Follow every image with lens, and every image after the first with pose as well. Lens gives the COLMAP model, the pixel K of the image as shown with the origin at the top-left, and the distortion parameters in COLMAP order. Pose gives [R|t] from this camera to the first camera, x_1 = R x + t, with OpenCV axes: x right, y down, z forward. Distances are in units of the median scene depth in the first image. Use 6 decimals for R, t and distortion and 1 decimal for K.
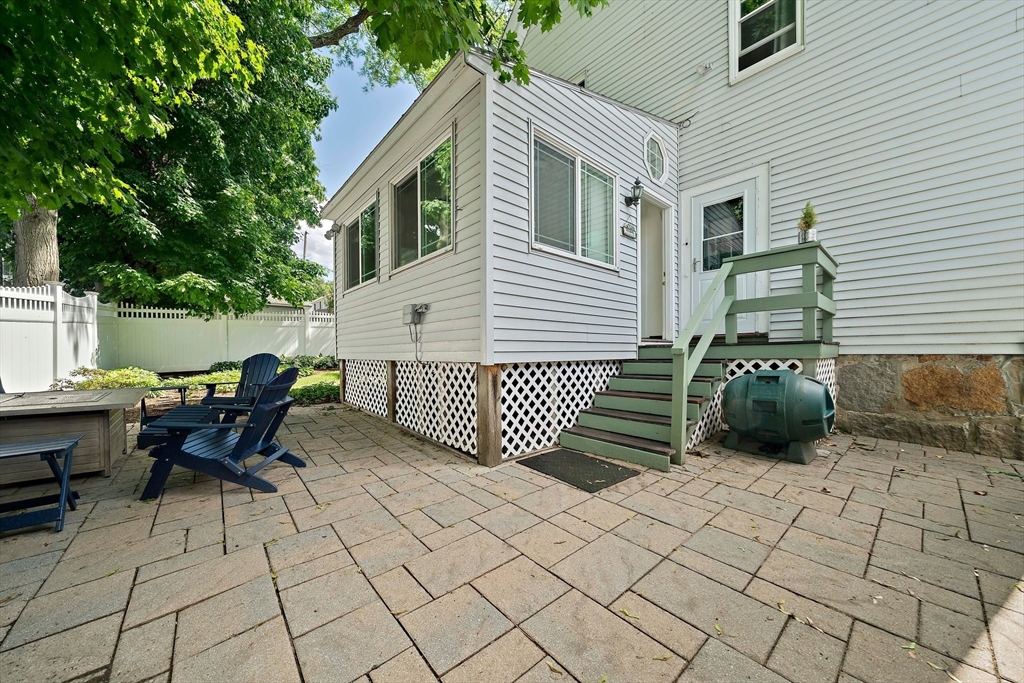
lens RADIAL K [[348.9, 0, 509.9], [0, 348.9, 349.5], [0, 0, 1]] dist [-0.011949, 0.000034]
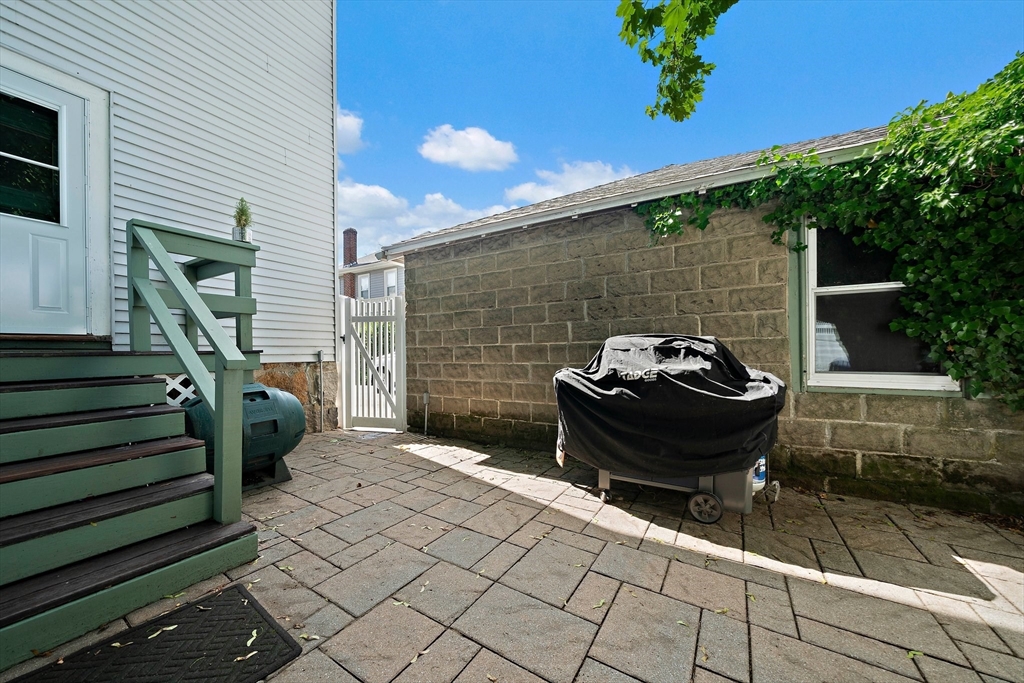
lens RADIAL K [[355.0, 0, 519.3], [0, 355.0, 347.5], [0, 0, 1]] dist [-0.009050, 0.000021]
pose [[-0.309960, 0.025093, 0.950418, -0.308978], [0.005155, 0.999681, -0.024712, -0.005222], [-0.950736, -0.002760, -0.309990, 0.770109]]
